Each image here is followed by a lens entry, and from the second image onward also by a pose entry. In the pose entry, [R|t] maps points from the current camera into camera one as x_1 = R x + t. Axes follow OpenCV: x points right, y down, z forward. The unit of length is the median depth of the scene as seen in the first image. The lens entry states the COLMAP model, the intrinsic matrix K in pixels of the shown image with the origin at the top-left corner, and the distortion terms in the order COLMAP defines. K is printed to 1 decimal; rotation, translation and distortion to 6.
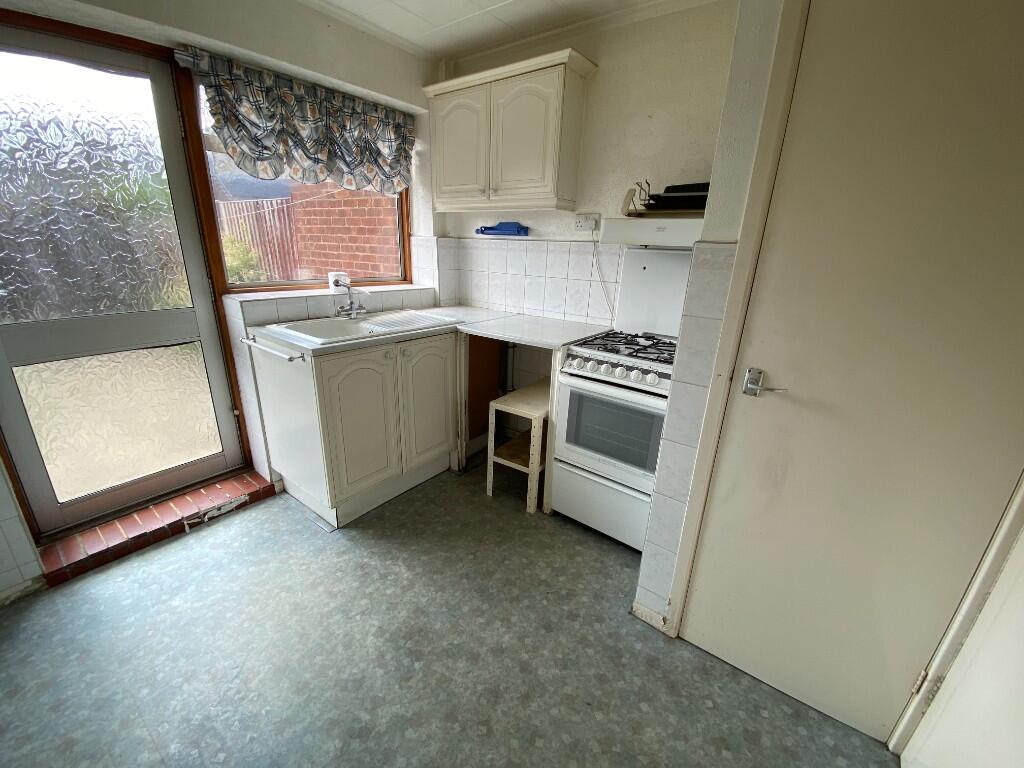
lens RADIAL K [[424.5, 0, 513.8], [0, 424.5, 380.9], [0, 0, 1]] dist [0.000675, -0.010291]
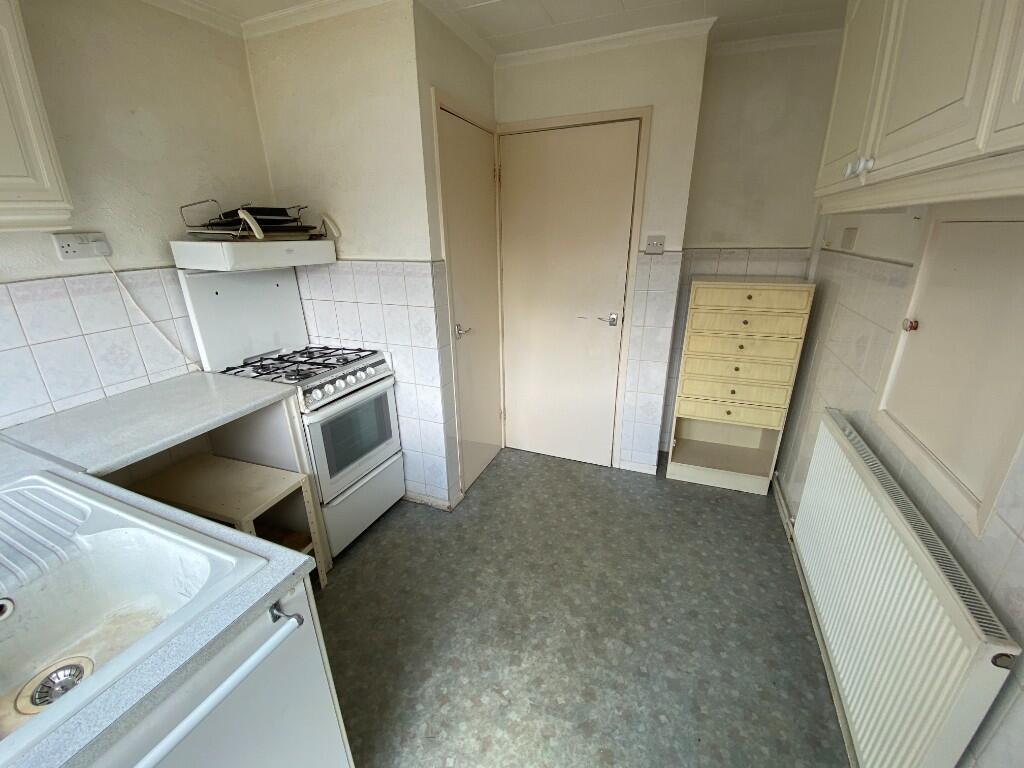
lens RADIAL K [[424.5, 0, 507.5], [0, 424.5, 382.3], [0, 0, 1]] dist [0.000675, -0.010291]
pose [[-0.261152, -0.356415, 0.897089, -0.903457], [0.311809, 0.848372, 0.427831, -0.382456], [-0.913551, 0.391449, -0.110420, 0.793371]]
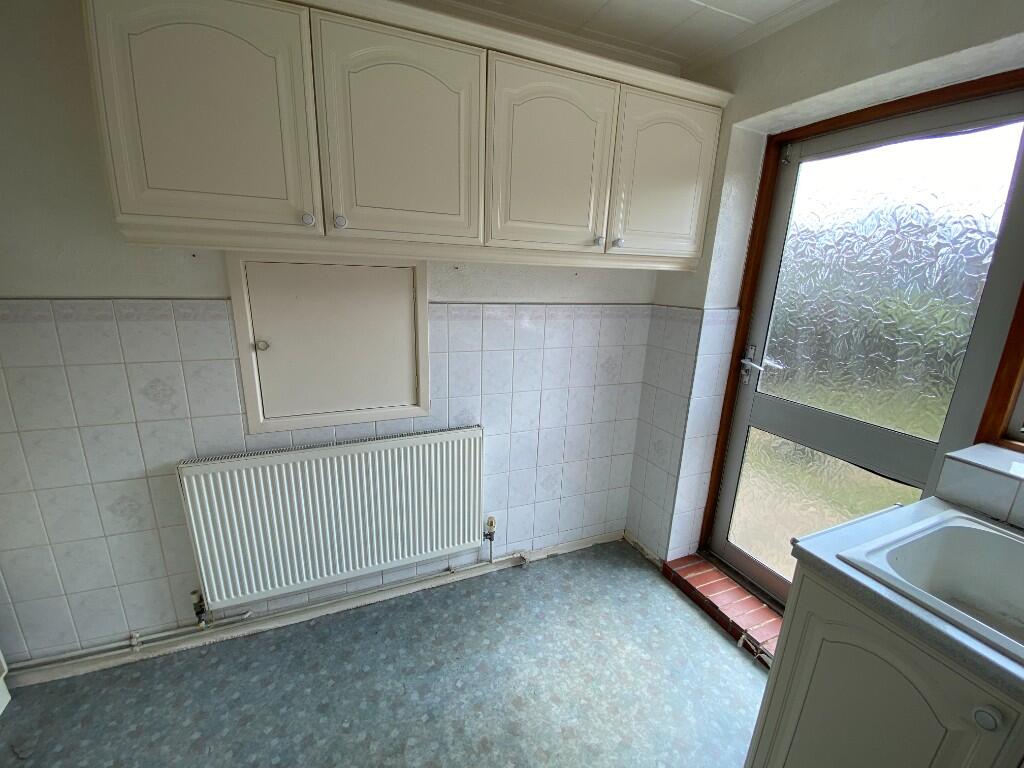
lens RADIAL K [[424.5, 0, 509.7], [0, 424.5, 385.7], [0, 0, 1]] dist [0.000675, -0.010291]
pose [[-0.485577, 0.180367, -0.855385, 0.155342], [-0.324592, 0.871334, 0.367991, -0.351707], [0.811699, 0.456339, -0.364554, 0.814254]]
